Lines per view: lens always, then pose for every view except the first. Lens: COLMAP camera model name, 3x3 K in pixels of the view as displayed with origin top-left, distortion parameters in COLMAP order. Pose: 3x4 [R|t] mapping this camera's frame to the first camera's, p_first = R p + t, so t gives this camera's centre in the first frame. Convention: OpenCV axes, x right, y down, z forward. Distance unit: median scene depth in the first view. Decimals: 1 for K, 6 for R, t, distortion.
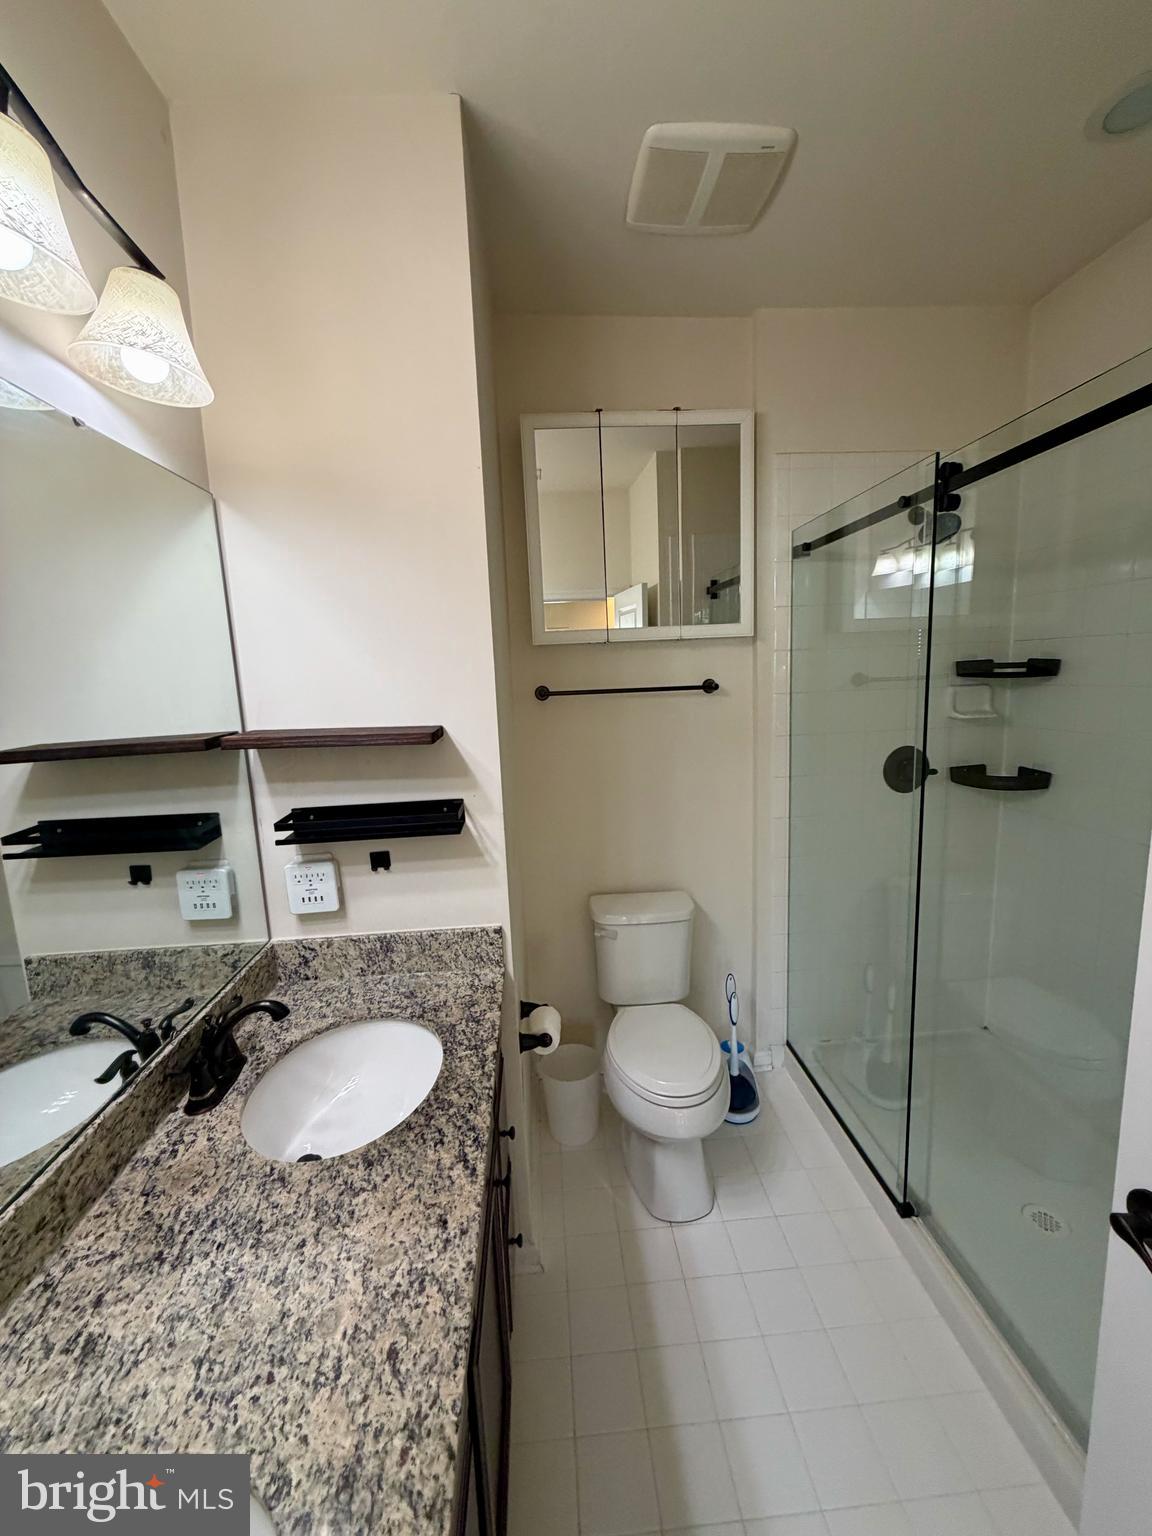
lens RADIAL K [[609.5, 0, 582.1], [0, 609.5, 766.2], [0, 0, 1]] dist [-0.001555, 0.000050]
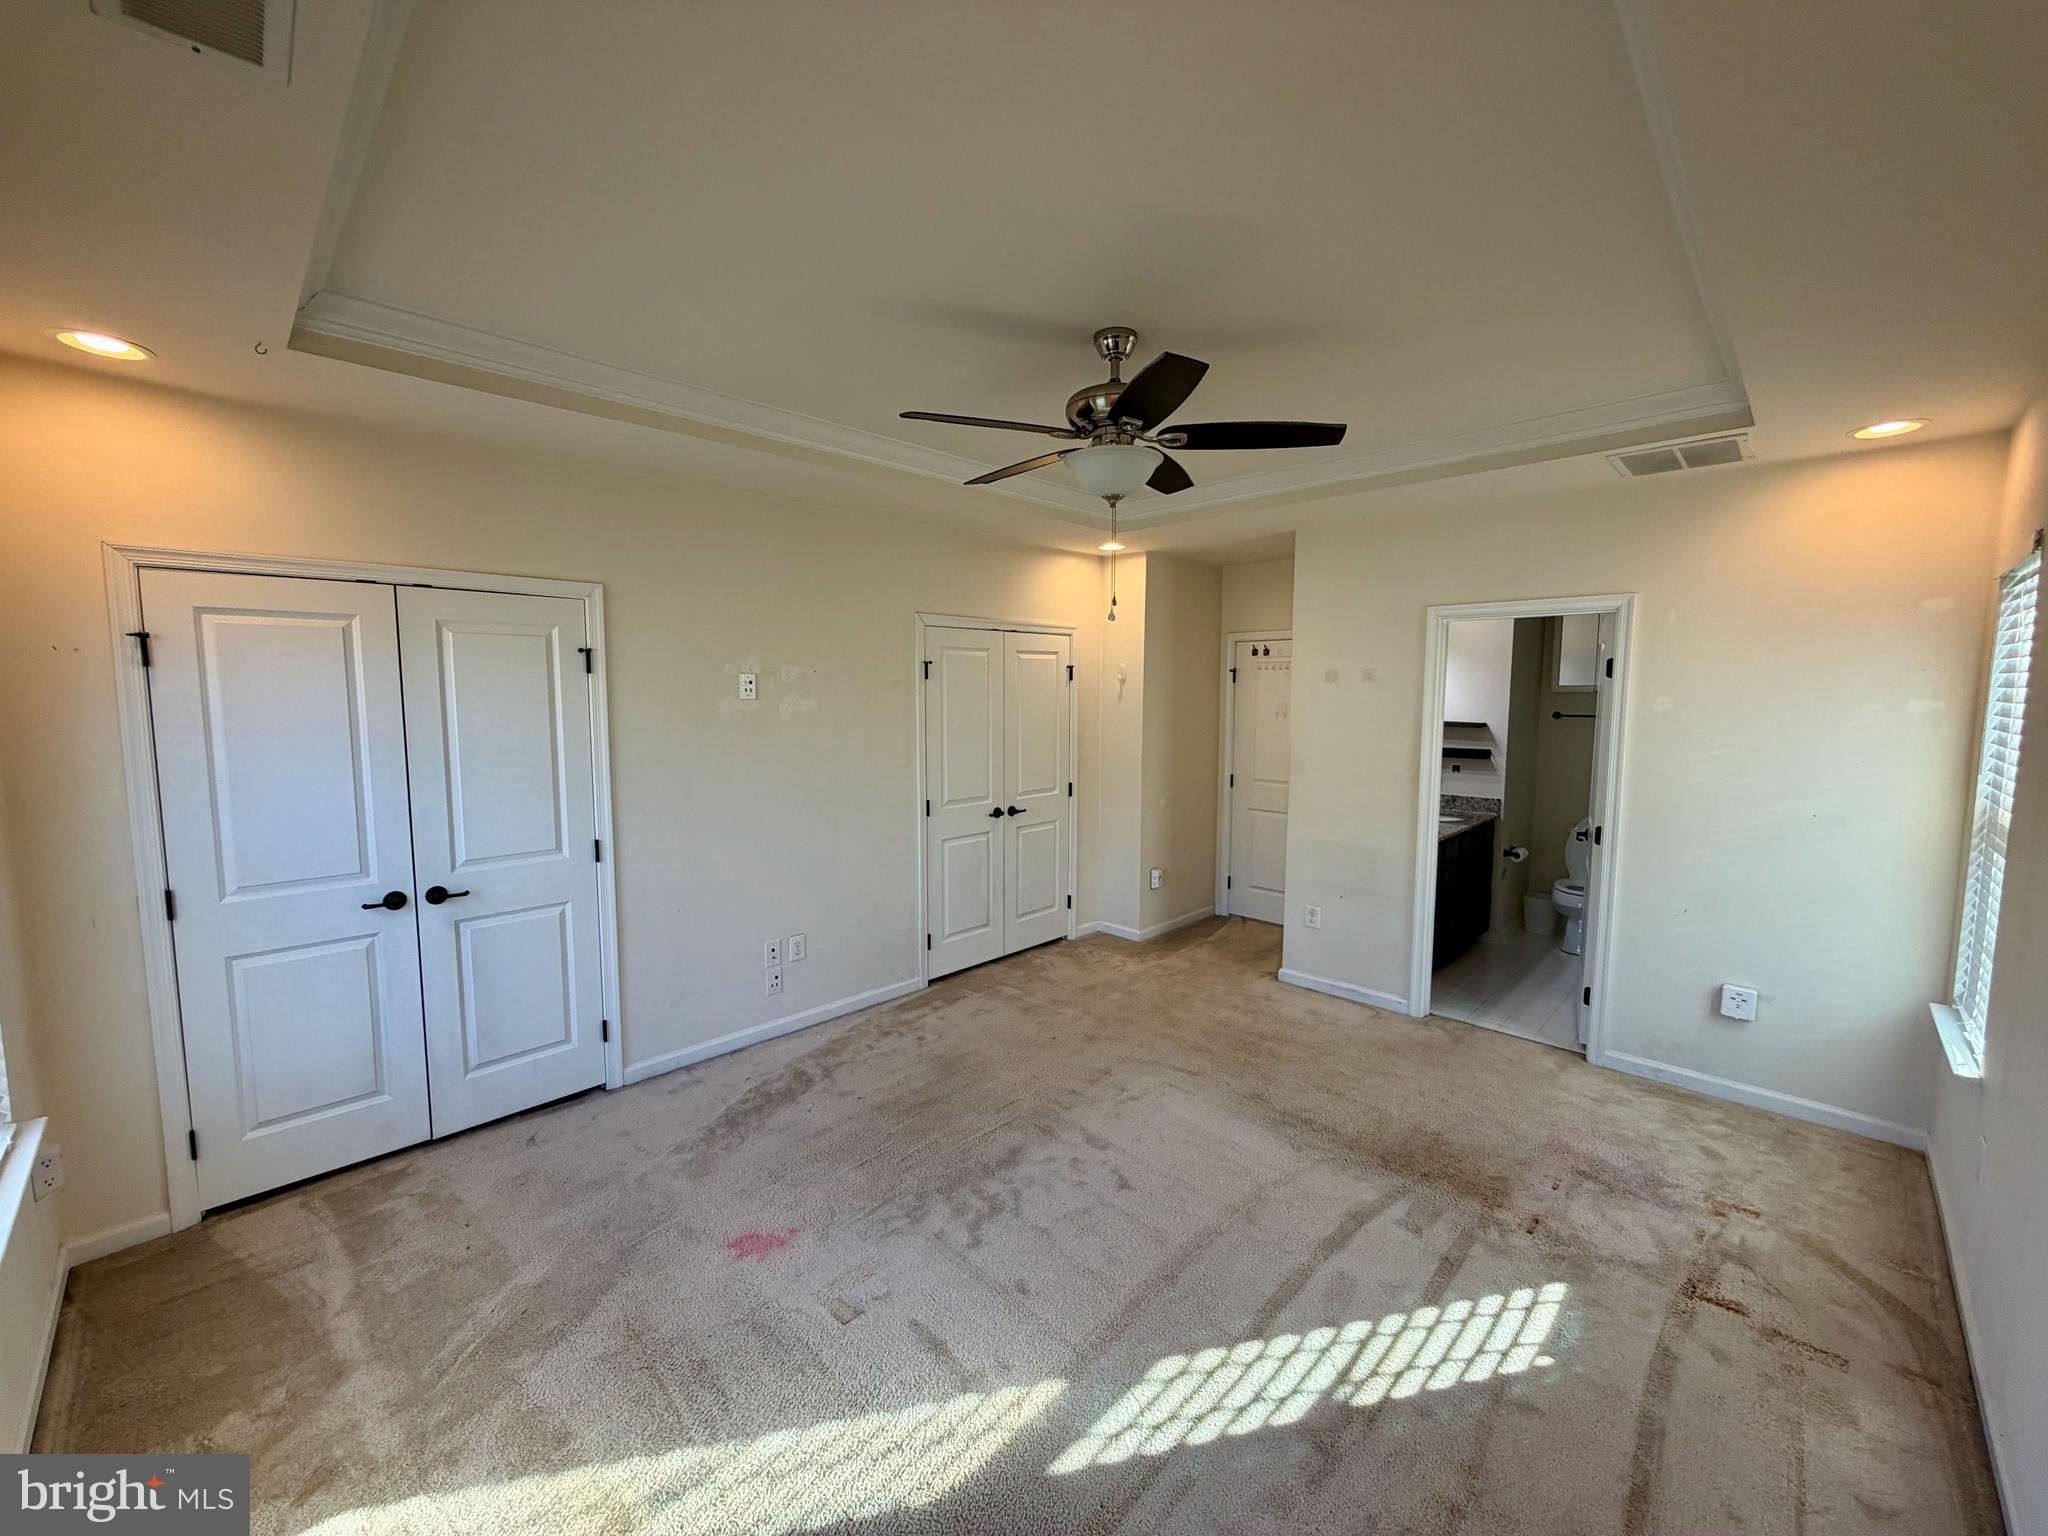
lens RADIAL K [[812.6, 0, 1026.0], [0, 812.6, 761.3], [0, 0, 1]] dist [-0.001555, 0.000050]
pose [[0.661847, 0.109680, -0.741572, 1.148406], [-0.146250, 0.989122, 0.015767, 0.355413], [0.735234, 0.098019, 0.670688, -3.027742]]
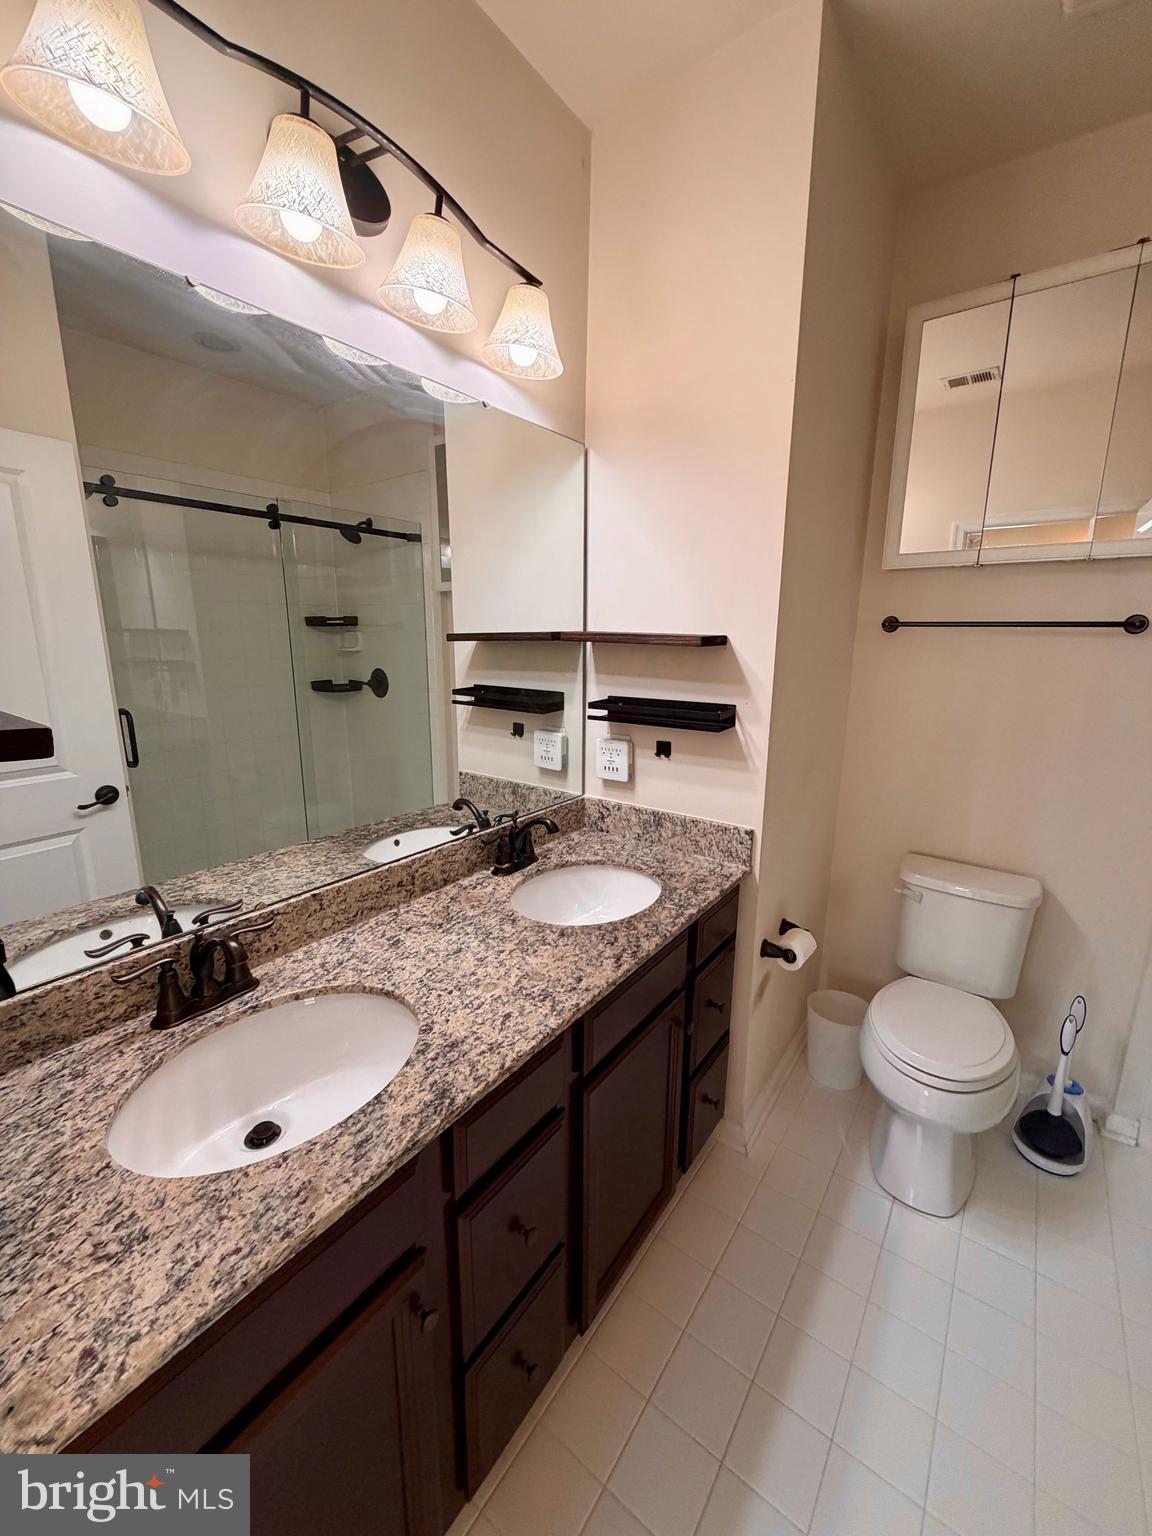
lens RADIAL K [[609.5, 0, 574.8], [0, 609.5, 763.9], [0, 0, 1]] dist [-0.001555, 0.000050]
pose [[0.758435, 0.182432, -0.625695, 0.284553], [-0.136814, 0.983200, 0.120829, 0.064069], [0.637226, -0.006037, 0.770653, -0.024430]]
